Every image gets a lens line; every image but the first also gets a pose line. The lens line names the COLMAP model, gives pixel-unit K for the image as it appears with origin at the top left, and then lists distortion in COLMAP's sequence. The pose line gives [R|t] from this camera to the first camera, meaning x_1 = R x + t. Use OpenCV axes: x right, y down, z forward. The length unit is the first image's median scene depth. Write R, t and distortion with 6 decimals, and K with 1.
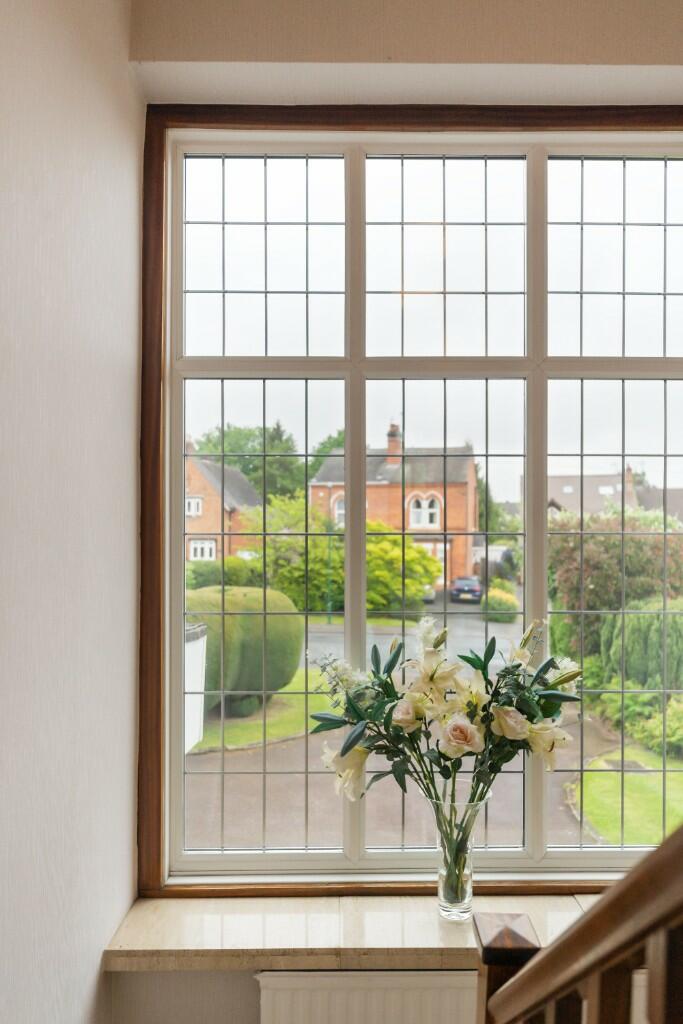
lens RADIAL K [[700.0, 0, 341.5], [0, 700.0, 512.0], [0, 0, 1]] dist [-0.023435, -0.001166]
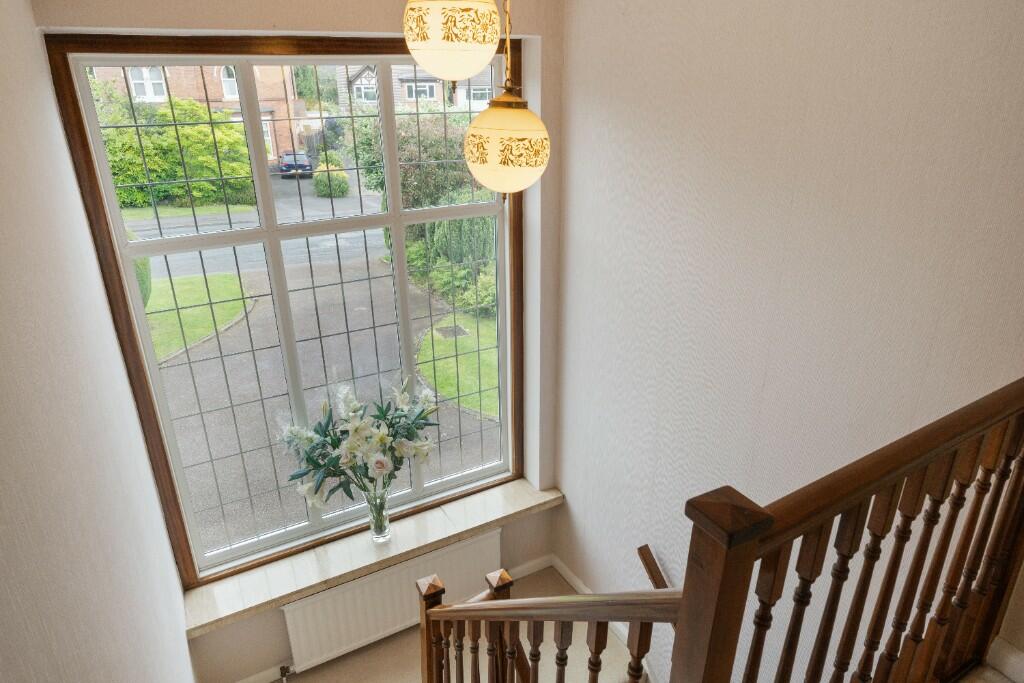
lens RADIAL K [[639.5, 0, 512.0], [0, 639.5, 341.5], [0, 0, 1]] dist [0.000537, -0.000083]
pose [[0.878978, -0.191736, 0.436617, -0.158730], [0.010215, 0.922966, 0.384747, -0.504210], [-0.476753, -0.333724, 0.813225, -0.339266]]
